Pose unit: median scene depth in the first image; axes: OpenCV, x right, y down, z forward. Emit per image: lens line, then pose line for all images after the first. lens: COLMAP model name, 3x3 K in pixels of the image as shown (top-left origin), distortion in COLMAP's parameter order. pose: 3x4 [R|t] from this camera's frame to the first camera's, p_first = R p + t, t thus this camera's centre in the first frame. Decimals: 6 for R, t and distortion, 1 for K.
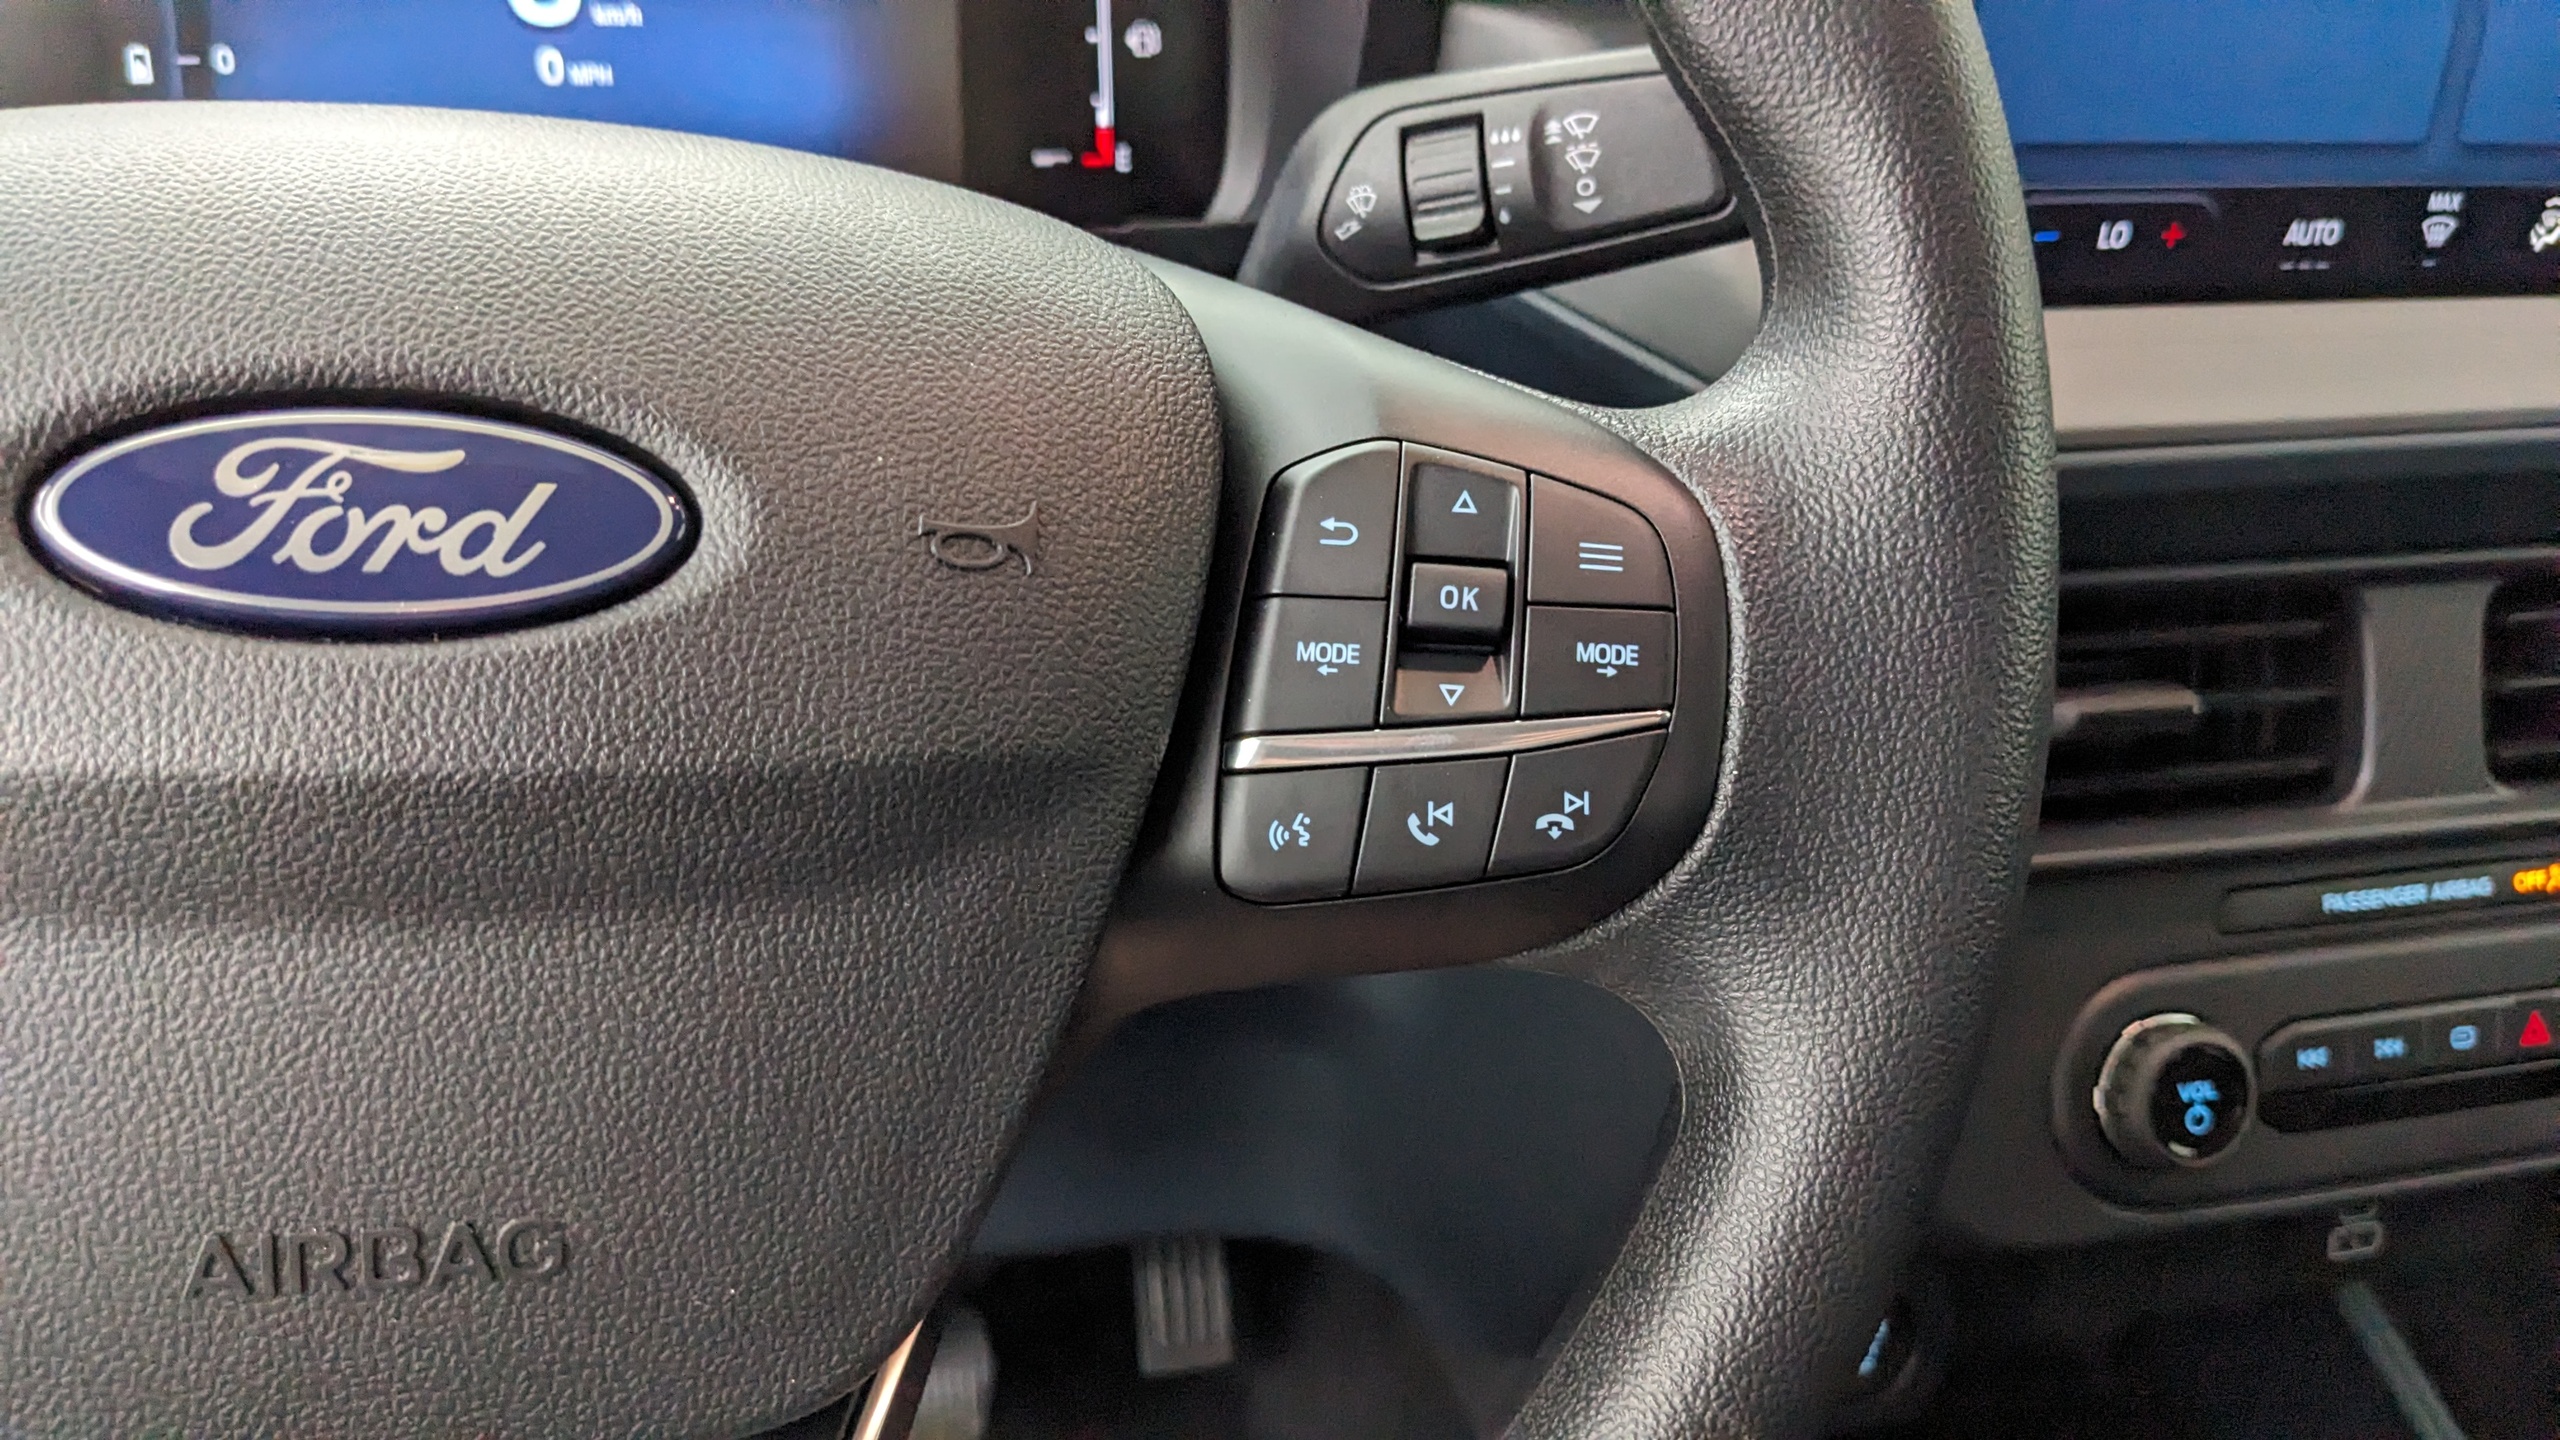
lens RADIAL K [[2023.5, 0, 1286.8], [0, 2023.5, 716.3], [0, 0, 1]] dist [0.022113, -0.061899]
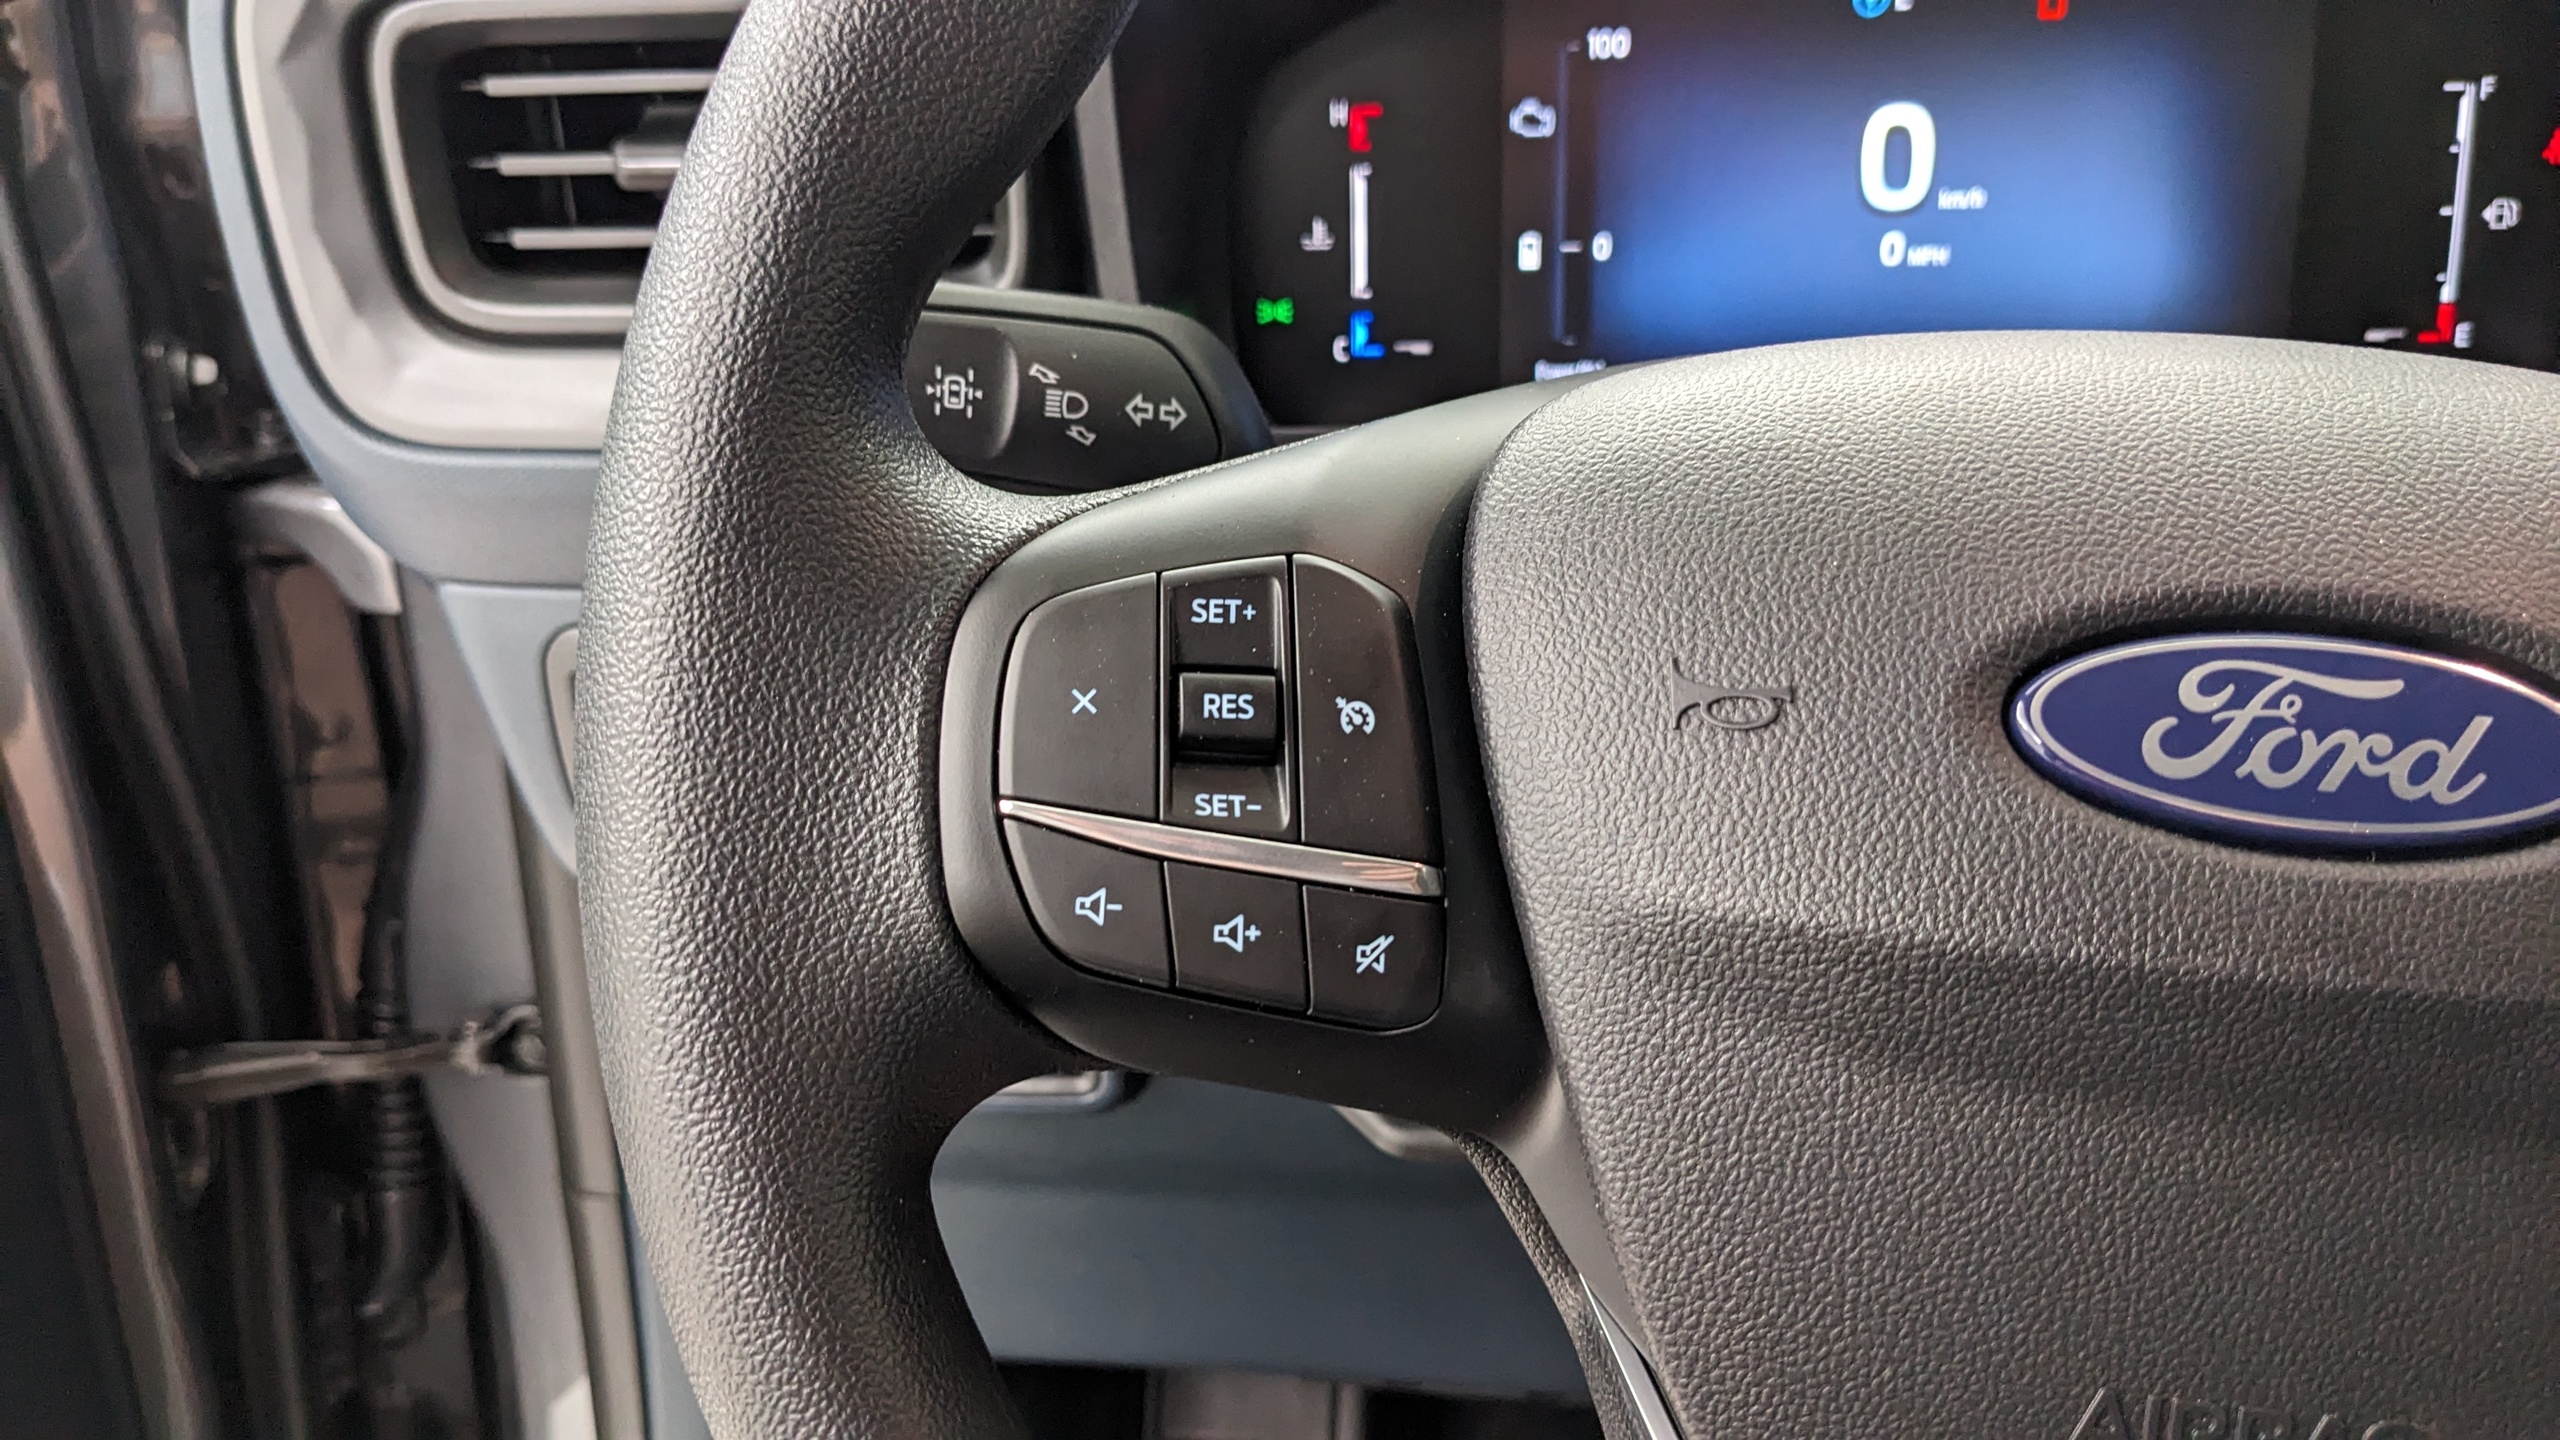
lens RADIAL K [[2023.5, 0, 1315.0], [0, 2023.5, 783.7], [0, 0, 1]] dist [0.022113, -0.061899]
pose [[0.935516, 0.079879, -0.344136, -0.580609], [-0.088394, 0.996044, -0.009097, -0.019220], [0.342048, 0.038930, 0.938876, -0.175097]]
